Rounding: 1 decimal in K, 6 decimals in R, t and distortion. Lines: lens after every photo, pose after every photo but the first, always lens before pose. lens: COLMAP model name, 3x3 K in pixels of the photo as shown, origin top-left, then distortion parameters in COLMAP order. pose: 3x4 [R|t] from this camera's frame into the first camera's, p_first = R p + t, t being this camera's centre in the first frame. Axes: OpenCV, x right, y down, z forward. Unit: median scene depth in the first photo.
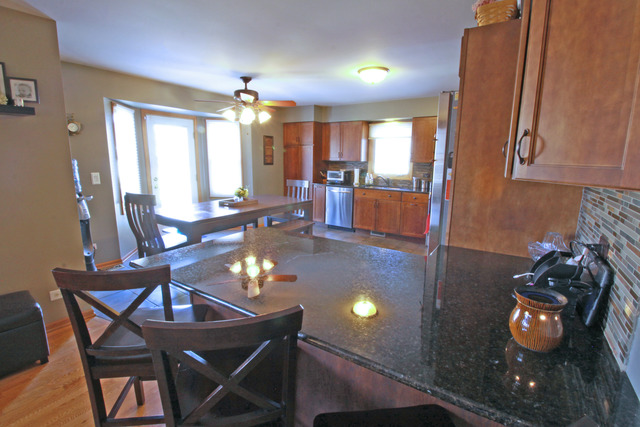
lens RADIAL K [[298.3, 0, 319.1], [0, 298.3, 215.5], [0, 0, 1]] dist [-0.005418, -0.006292]
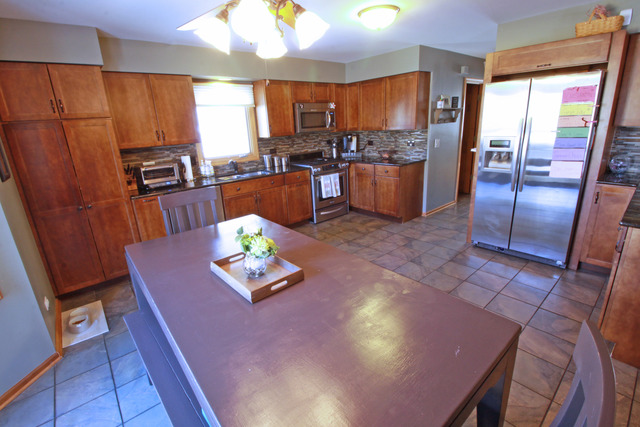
lens RADIAL K [[298.3, 0, 322.9], [0, 298.3, 213.8], [0, 0, 1]] dist [-0.005418, -0.006292]
pose [[0.267041, -0.310983, 0.912129, -0.429415], [0.239507, 0.938220, 0.249759, -0.139887], [-0.933448, 0.151765, 0.325026, 0.590828]]
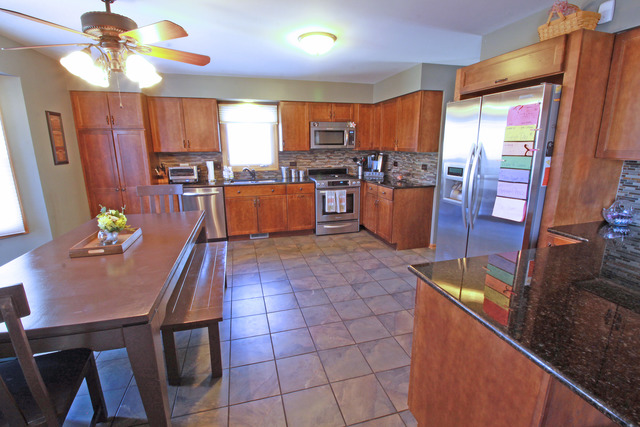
lens RADIAL K [[298.3, 0, 320.4], [0, 298.3, 212.9], [0, 0, 1]] dist [-0.005418, -0.006292]
pose [[0.652928, -0.188454, 0.733601, -0.301493], [0.160857, 0.980959, 0.108831, -0.067795], [-0.740142, 0.046946, 0.670809, 0.292196]]
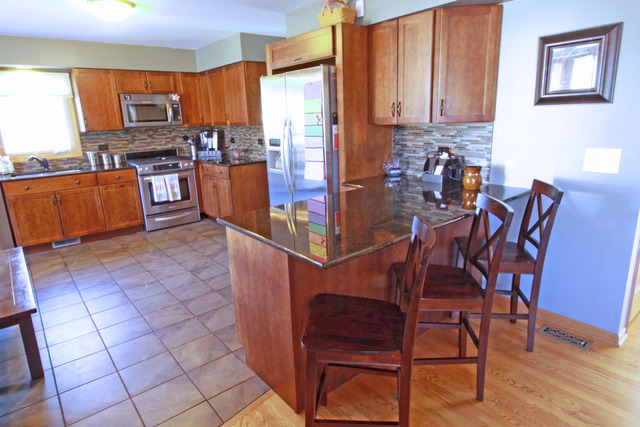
lens RADIAL K [[387.5, 0, 320.0], [0, 387.5, 210.7], [0, 0, 1]] dist [0.015981, -0.010191]
pose [[0.295709, -0.255634, 0.920439, -0.410741], [0.224960, 0.955067, 0.192979, -0.046021], [-0.928412, 0.149997, 0.339929, 0.173082]]
